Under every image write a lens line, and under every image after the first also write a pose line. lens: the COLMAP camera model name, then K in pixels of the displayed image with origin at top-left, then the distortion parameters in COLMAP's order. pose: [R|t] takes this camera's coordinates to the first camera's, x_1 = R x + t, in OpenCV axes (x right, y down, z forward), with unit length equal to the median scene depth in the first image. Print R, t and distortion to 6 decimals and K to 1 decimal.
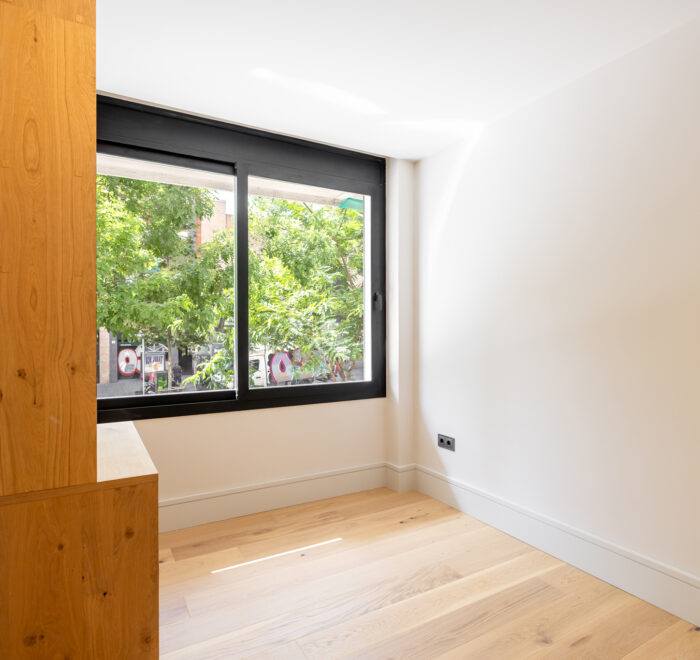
lens RADIAL K [[461.8, 0, 350.5], [0, 461.8, 331.3], [0, 0, 1]] dist [0.001160, -0.005827]
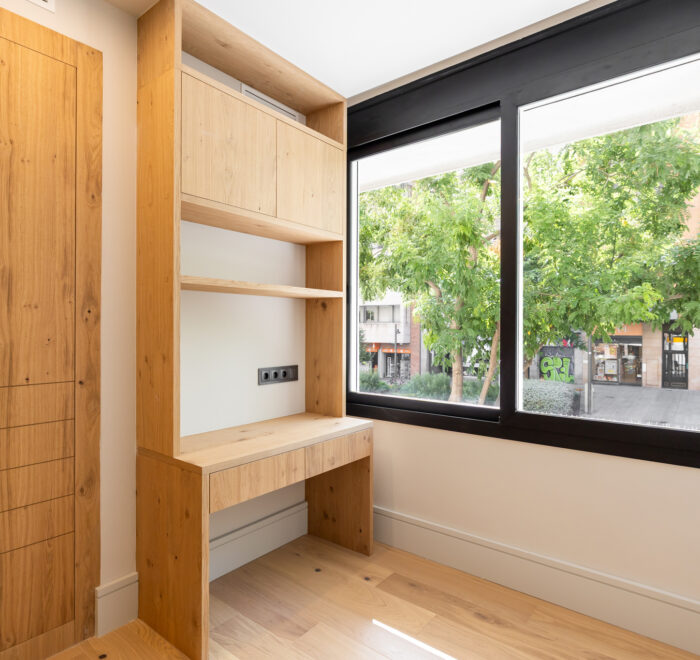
lens RADIAL K [[461.8, 0, 346.7], [0, 461.8, 328.4], [0, 0, 1]] dist [0.001160, -0.005827]
pose [[0.345720, 0.001012, -0.938337, 0.379620], [-0.003859, 0.999992, -0.000343, 0.000454], [0.938330, 0.003740, 0.345721, 0.555223]]
